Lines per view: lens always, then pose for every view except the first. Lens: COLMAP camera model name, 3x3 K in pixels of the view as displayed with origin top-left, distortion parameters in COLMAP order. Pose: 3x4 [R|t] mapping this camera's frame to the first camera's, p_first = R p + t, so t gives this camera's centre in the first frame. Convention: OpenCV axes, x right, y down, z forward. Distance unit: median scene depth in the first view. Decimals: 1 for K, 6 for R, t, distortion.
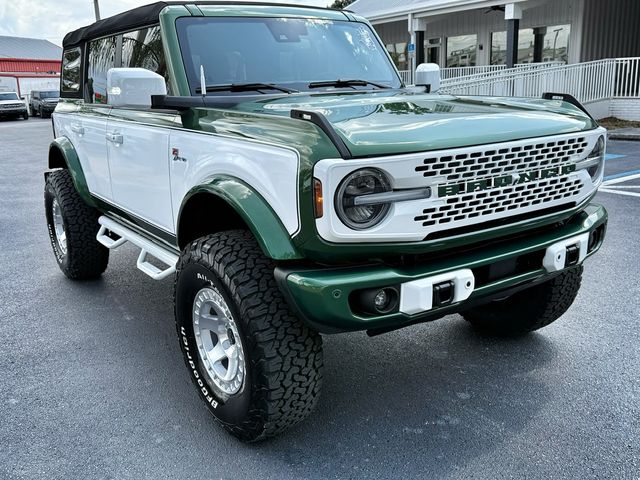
lens RADIAL K [[609.8, 0, 324.0], [0, 609.8, 240.4], [0, 0, 1]] dist [0.045528, 0.000000]
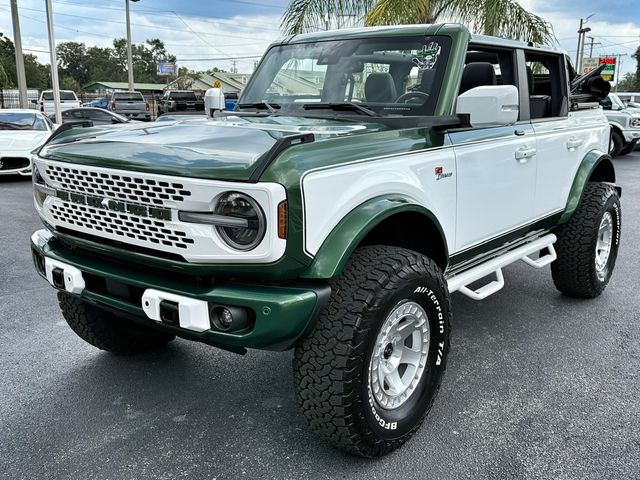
lens RADIAL K [[643.2, 0, 322.8], [0, 643.2, 249.3], [0, 0, 1]] dist [0.036329, 0.000000]
pose [[0.300208, 0.260218, -0.917694, 1.435899], [-0.260578, 0.947849, 0.183525, -0.321080], [0.917592, 0.184035, 0.352359, 0.953652]]
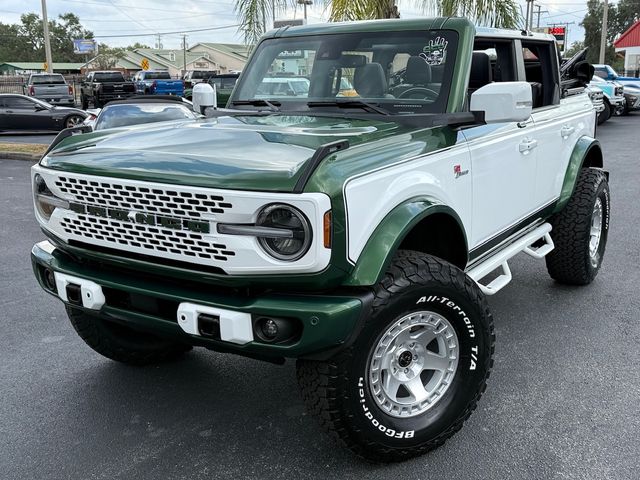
lens RADIAL K [[700.0, 0, 312.5], [0, 700.0, 240.6], [0, 0, 1]] dist [0.036618, 0.000000]
pose [[0.377968, 0.250823, -0.891195, 1.451714], [-0.236161, 0.956878, 0.169150, -0.325518], [0.895192, 0.146532, 0.420904, 0.774356]]
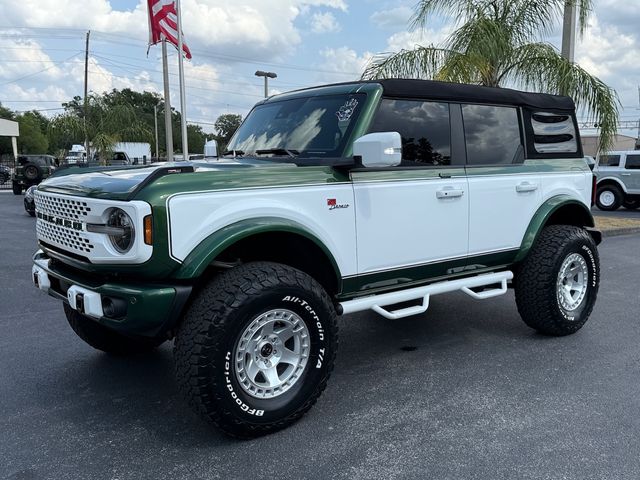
lens RADIAL K [[609.8, 0, 315.2], [0, 609.8, 230.4], [0, 0, 1]] dist [0.045528, 0.000000]
pose [[0.077077, 0.155885, -0.984763, 1.709480], [-0.258688, 0.957004, 0.131244, -0.407405], [0.962881, 0.244630, 0.114088, 1.396086]]
